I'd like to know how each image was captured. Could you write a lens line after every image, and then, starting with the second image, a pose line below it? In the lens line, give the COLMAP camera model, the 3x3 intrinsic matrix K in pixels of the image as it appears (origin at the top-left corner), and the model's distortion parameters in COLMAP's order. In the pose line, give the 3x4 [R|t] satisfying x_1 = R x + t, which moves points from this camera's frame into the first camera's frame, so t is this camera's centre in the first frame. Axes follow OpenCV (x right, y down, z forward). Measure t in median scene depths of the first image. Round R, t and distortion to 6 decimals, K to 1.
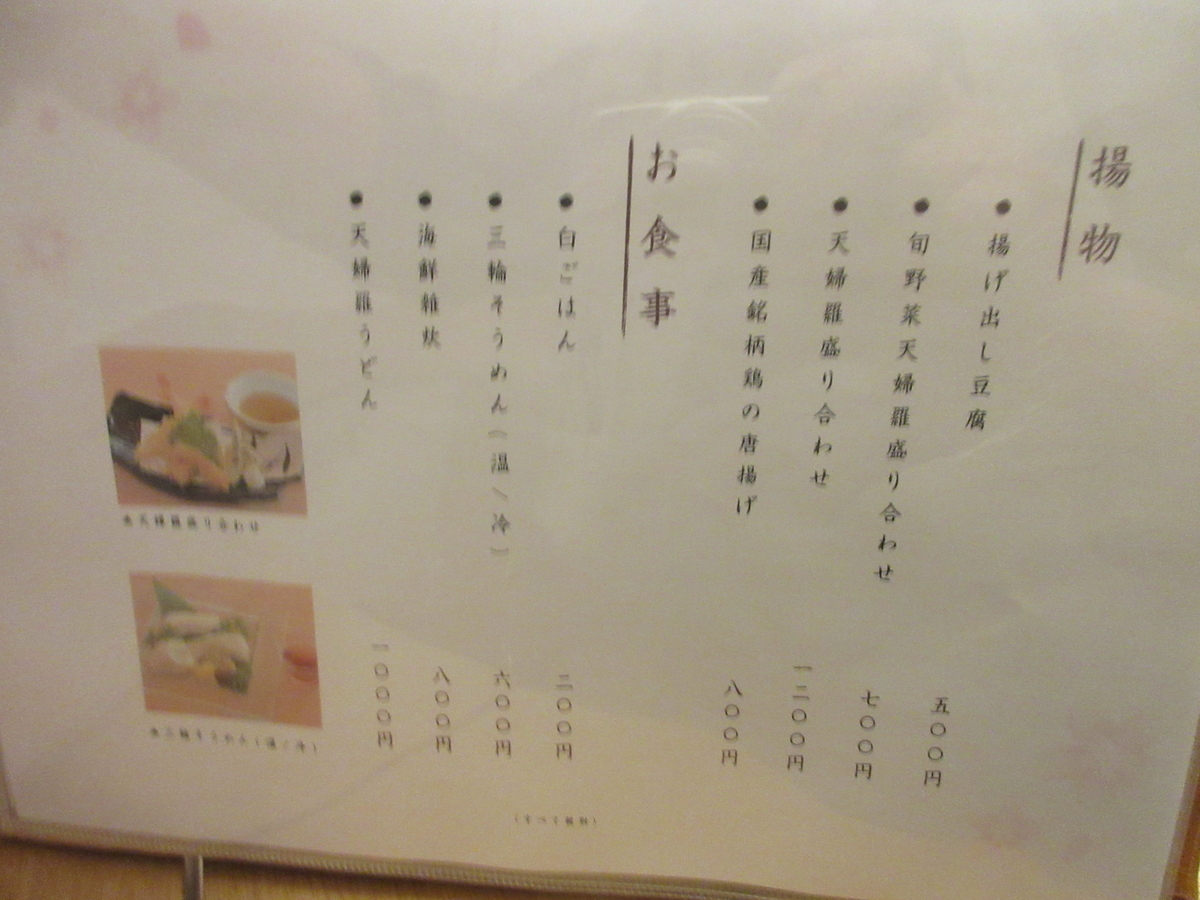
lens RADIAL K [[899.2, 0, 575.0], [0, 899.2, 462.9], [0, 0, 1]] dist [0.002042, -0.103405]
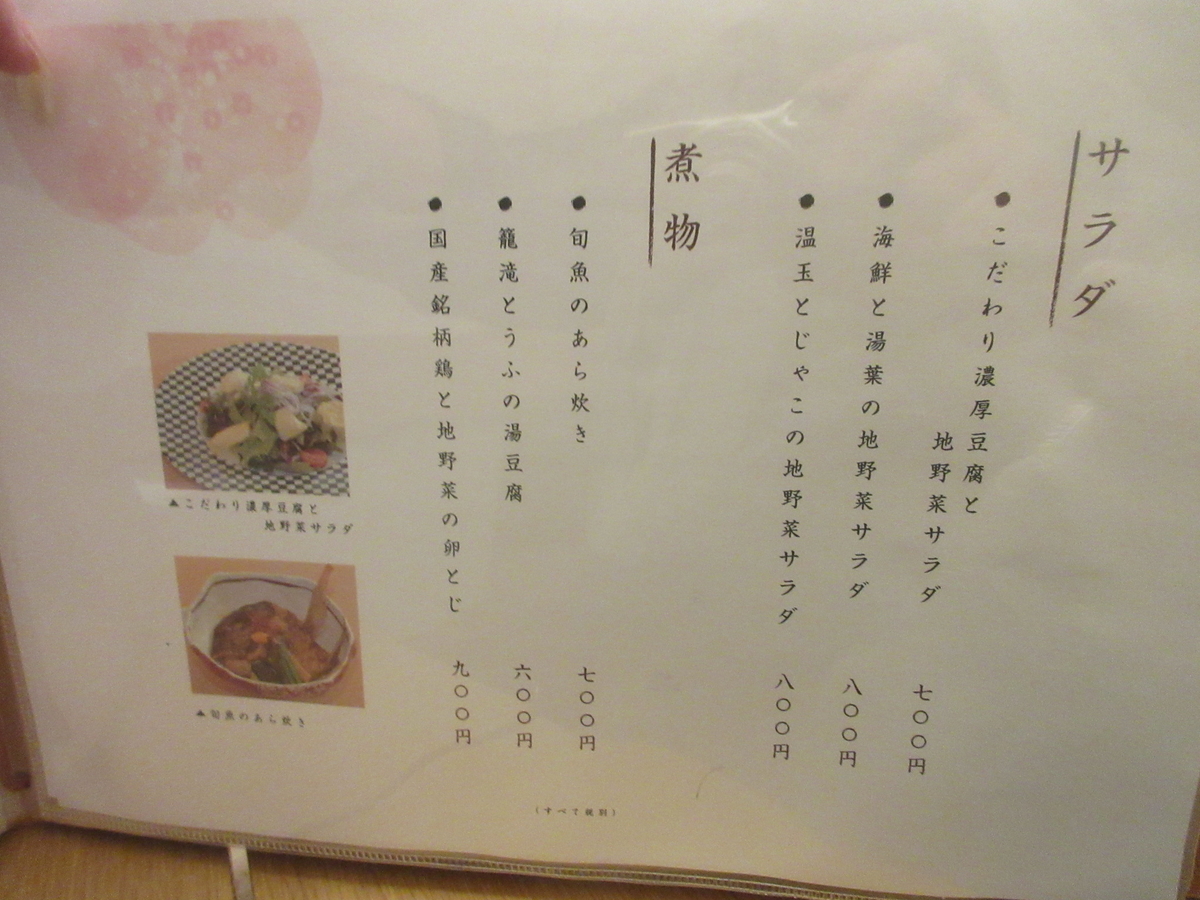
lens RADIAL K [[887.3, 0, 602.3], [0, 887.3, 447.5], [0, 0, 1]] dist [-0.000089, -0.100074]
pose [[0.999473, -0.016275, -0.028093, 0.413582], [0.015882, 0.999773, -0.014171, 0.017233], [0.028317, 0.013717, 0.999505, -0.042240]]
